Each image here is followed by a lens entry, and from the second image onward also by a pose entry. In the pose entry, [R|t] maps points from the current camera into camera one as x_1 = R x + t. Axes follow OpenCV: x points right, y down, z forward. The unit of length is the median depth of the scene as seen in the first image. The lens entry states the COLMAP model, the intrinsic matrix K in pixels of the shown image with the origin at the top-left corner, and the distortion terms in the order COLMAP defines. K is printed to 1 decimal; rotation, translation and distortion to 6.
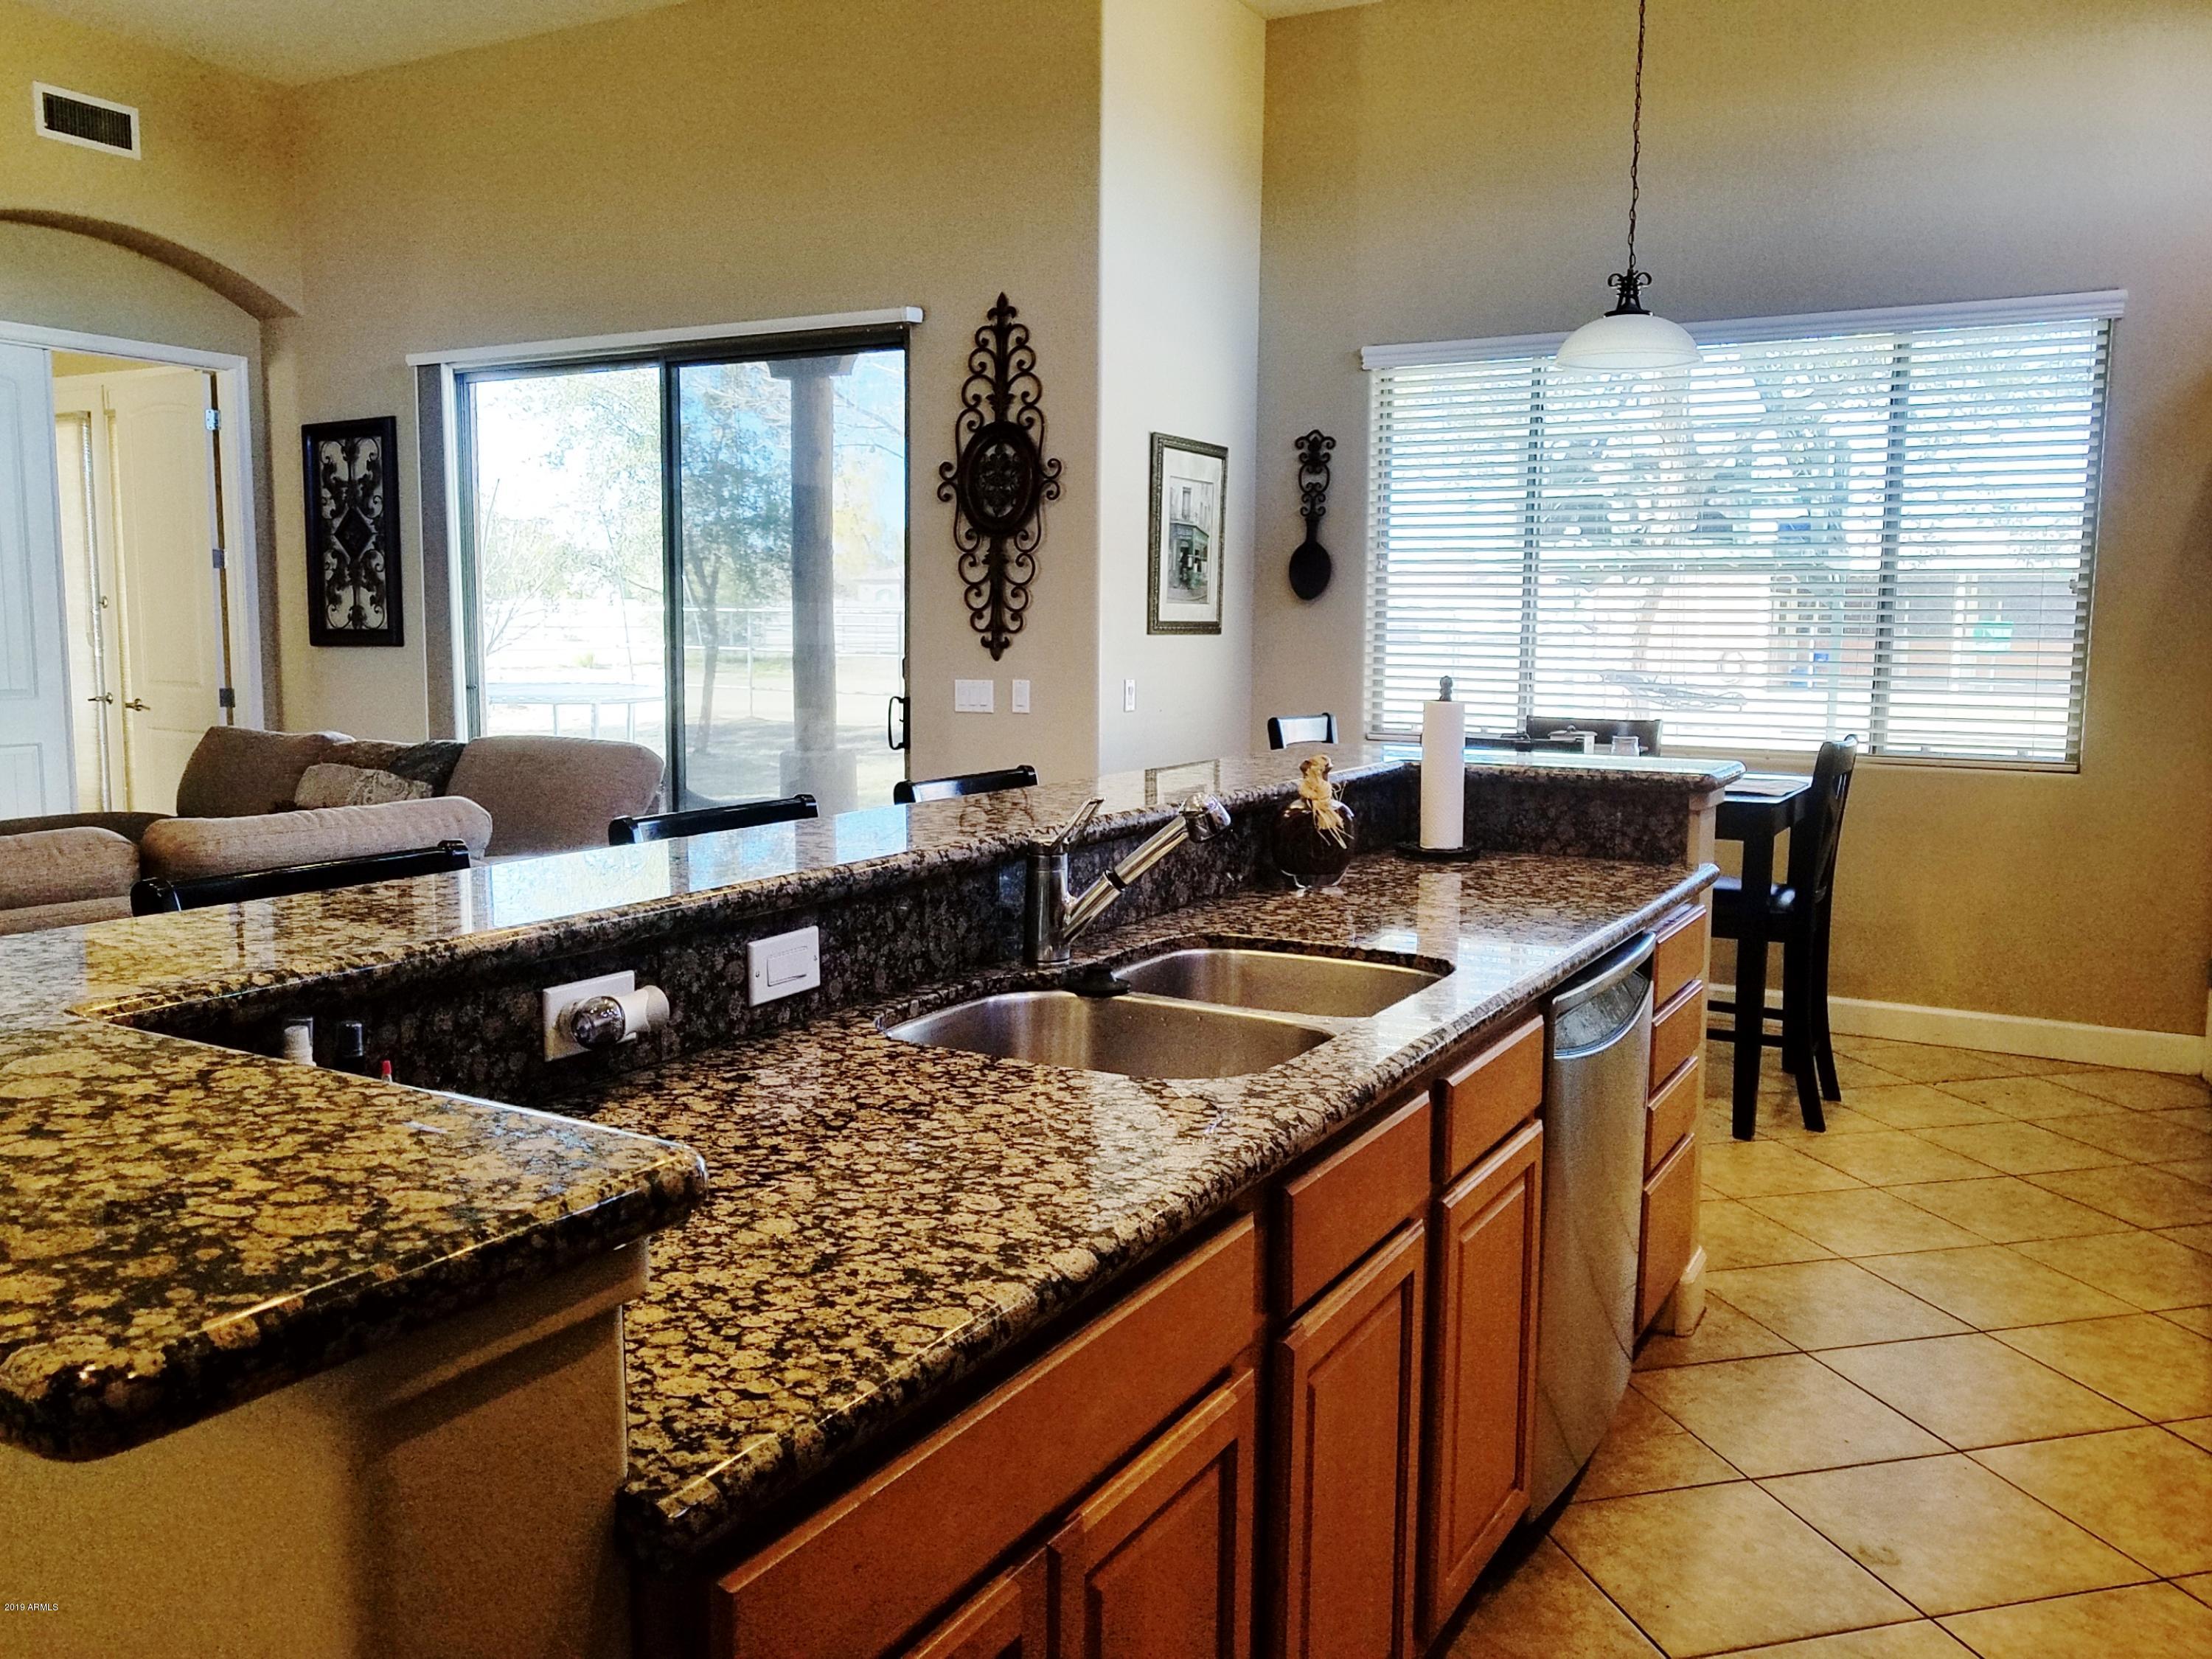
lens RADIAL K [[1735.2, 0, 1103.7], [0, 1735.2, 820.4], [0, 0, 1]] dist [0.004229, 0.007465]
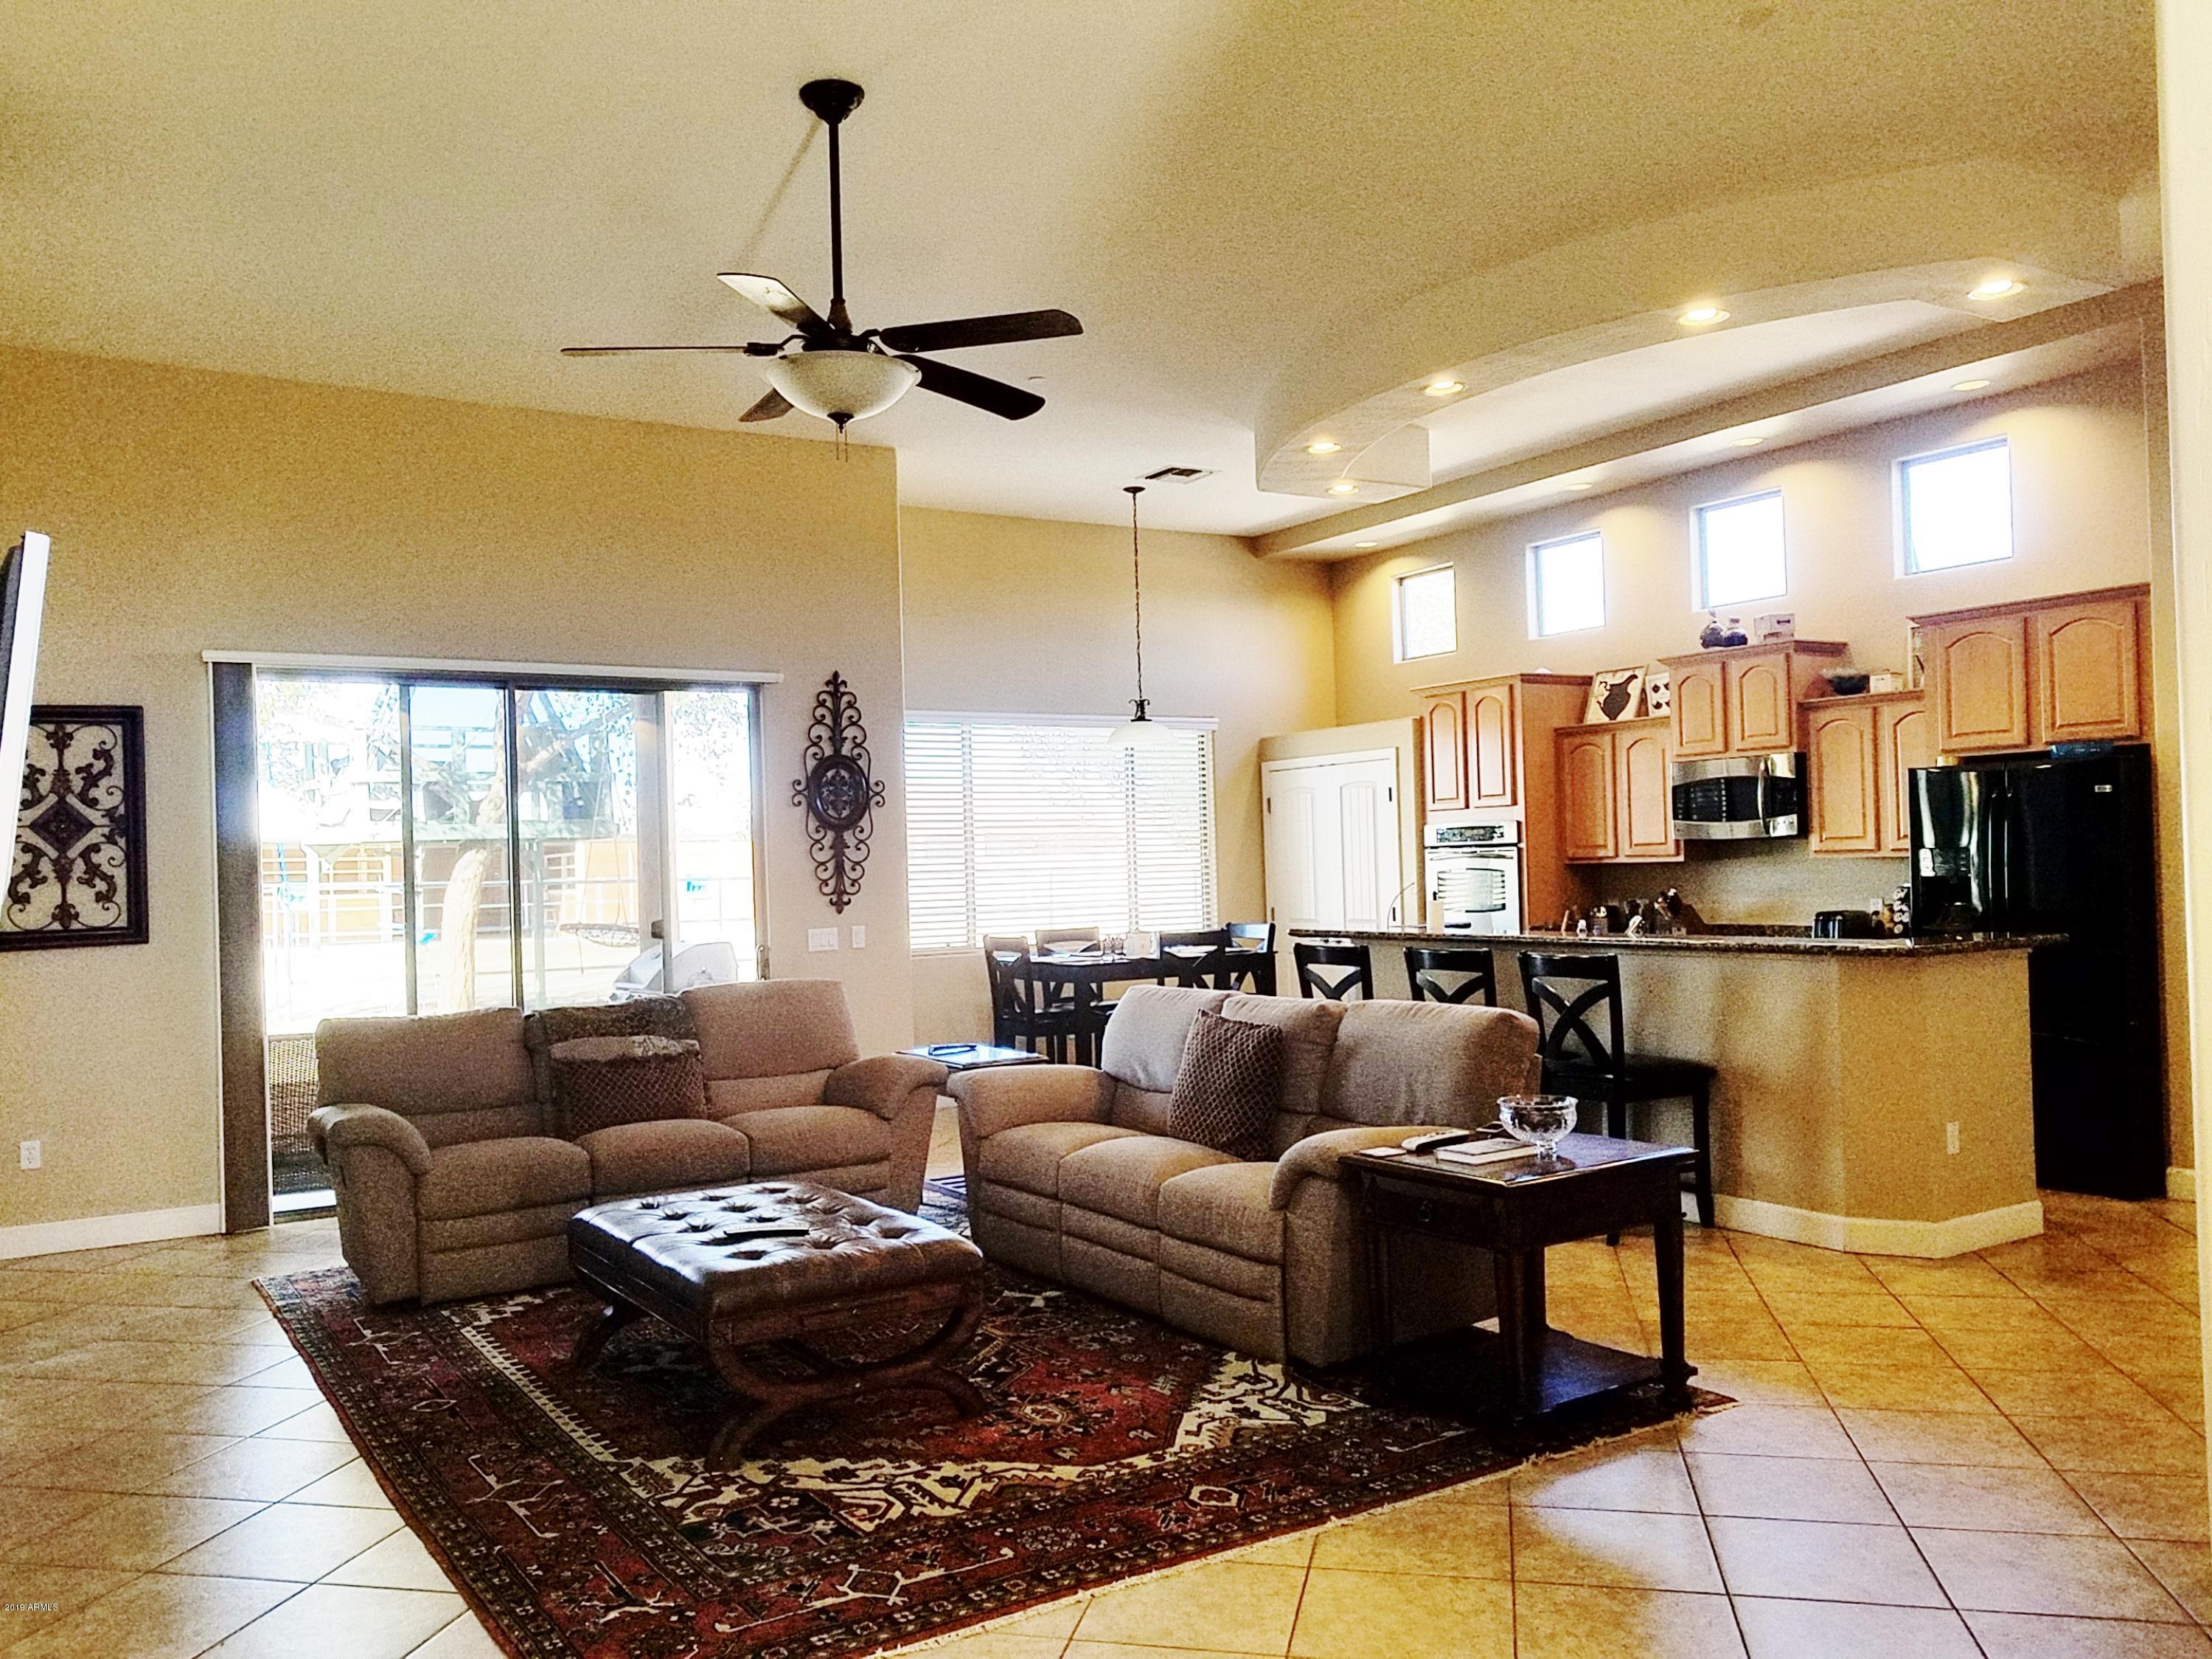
lens RADIAL K [[1735.2, 0, 1064.8], [0, 1735.2, 790.8], [0, 0, 1]] dist [0.004229, 0.007465]
pose [[0.477266, 0.021115, 0.878505, -1.267423], [0.139568, 0.985201, -0.099502, -0.022788], [-0.867605, 0.170100, 0.467256, 0.137447]]
